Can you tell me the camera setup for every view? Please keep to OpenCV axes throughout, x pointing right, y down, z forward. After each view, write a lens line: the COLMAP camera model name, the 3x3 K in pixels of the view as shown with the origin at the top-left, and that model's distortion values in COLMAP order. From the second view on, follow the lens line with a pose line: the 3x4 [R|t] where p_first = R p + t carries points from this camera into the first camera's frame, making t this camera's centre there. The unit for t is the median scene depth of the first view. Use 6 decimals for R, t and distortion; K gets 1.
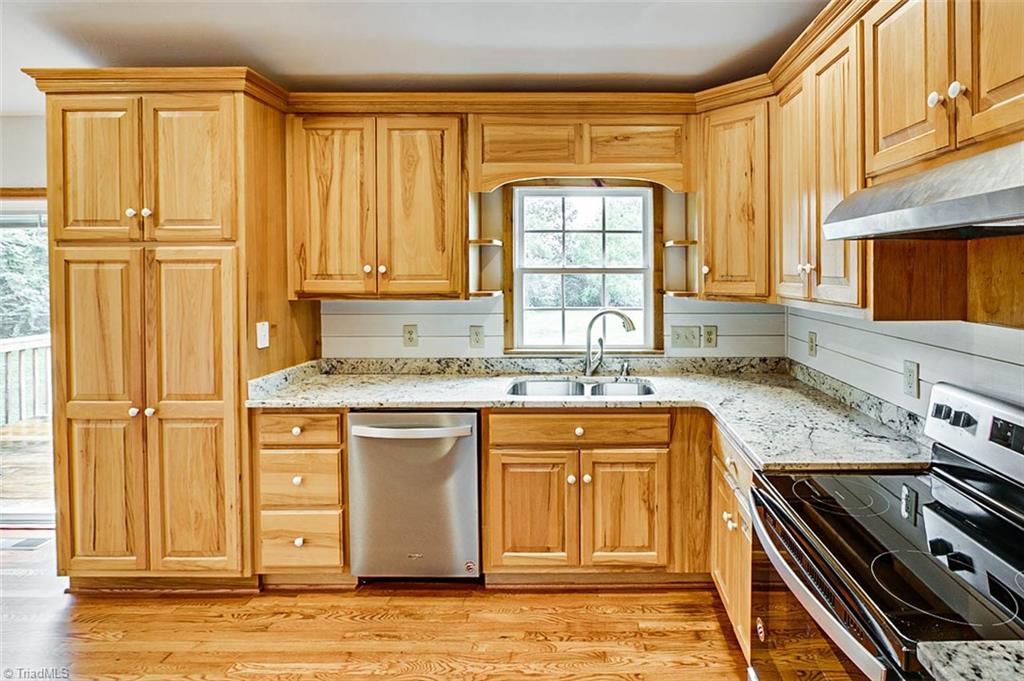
lens RADIAL K [[516.7, 0, 583.3], [0, 516.7, 276.8], [0, 0, 1]] dist [-0.001838, 0.000464]
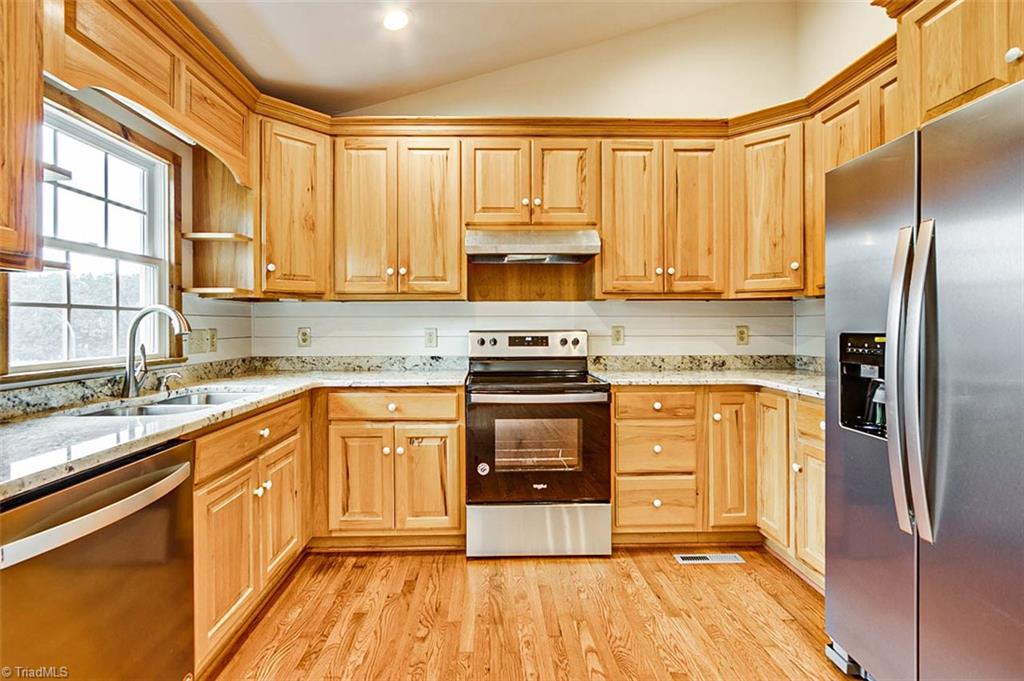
lens RADIAL K [[486.7, 0, 505.0], [0, 486.7, 320.5], [0, 0, 1]] dist [-0.002949, -0.000283]
pose [[-0.030940, 0.010886, 0.999462, -0.826037], [0.018682, 0.999772, -0.010311, 0.122873], [-0.999347, 0.018353, -0.031137, 0.608153]]
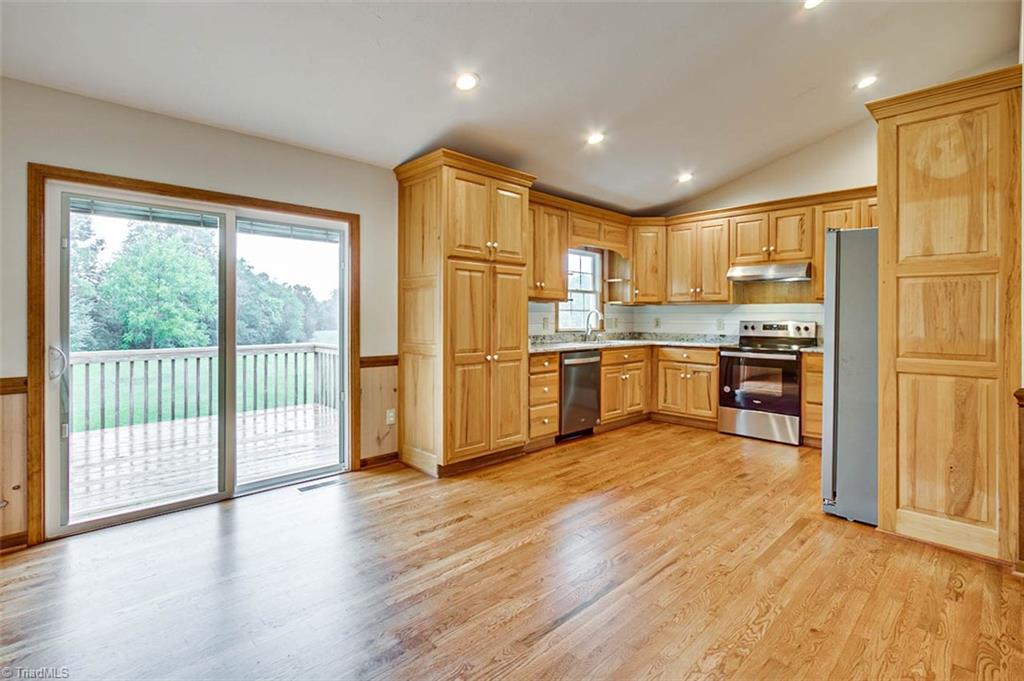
lens RADIAL K [[486.7, 0, 505.0], [0, 486.7, 320.5], [0, 0, 1]] dist [-0.002949, -0.000283]
pose [[0.722346, 0.000869, 0.691531, -1.924445], [0.003413, 0.999983, -0.004822, 0.139497], [-0.691523, 0.005844, 0.722330, -0.227295]]
